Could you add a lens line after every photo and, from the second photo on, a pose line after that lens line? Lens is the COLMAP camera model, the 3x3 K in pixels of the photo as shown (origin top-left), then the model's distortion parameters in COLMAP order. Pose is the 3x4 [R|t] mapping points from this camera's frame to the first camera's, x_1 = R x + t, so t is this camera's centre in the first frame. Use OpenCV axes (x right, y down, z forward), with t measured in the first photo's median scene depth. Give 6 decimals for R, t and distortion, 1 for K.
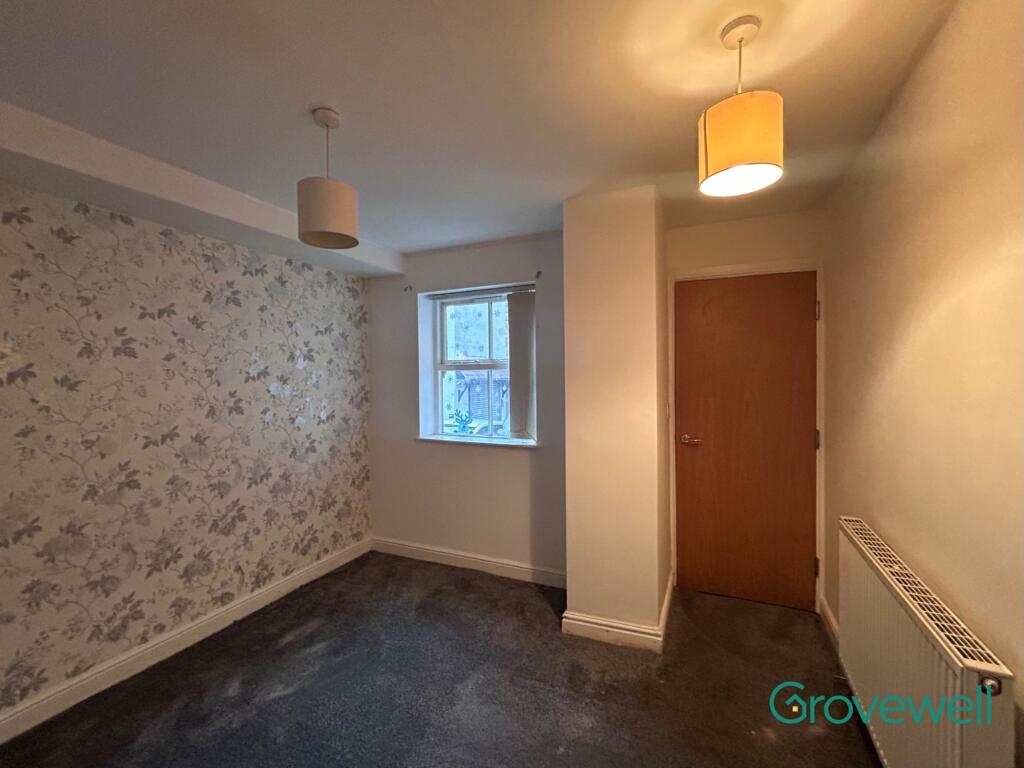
lens RADIAL K [[435.5, 0, 512.0], [0, 435.5, 384.0], [0, 0, 1]] dist [-0.001561, -0.000012]
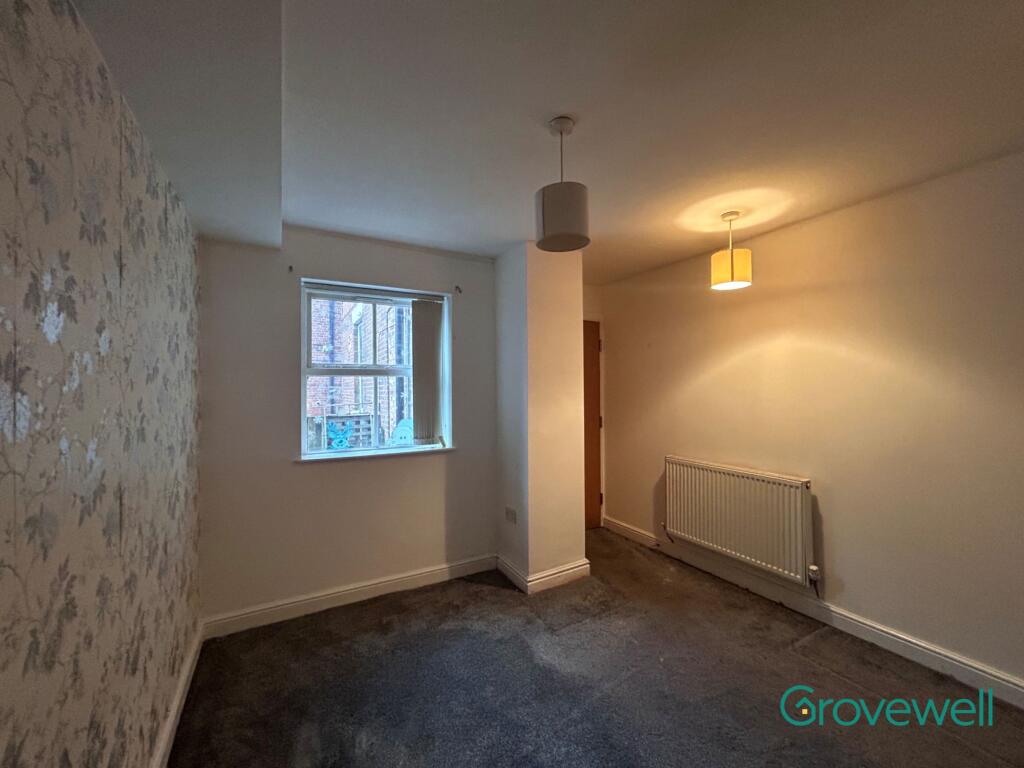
lens RADIAL K [[415.5, 0, 512.0], [0, 415.5, 384.0], [0, 0, 1]] dist [-0.000591, 0.000140]
pose [[0.588593, 0.012039, 0.808340, -0.674472], [0.018582, 0.999423, -0.028416, 0.016918], [-0.808216, 0.031746, 0.588030, 0.276510]]
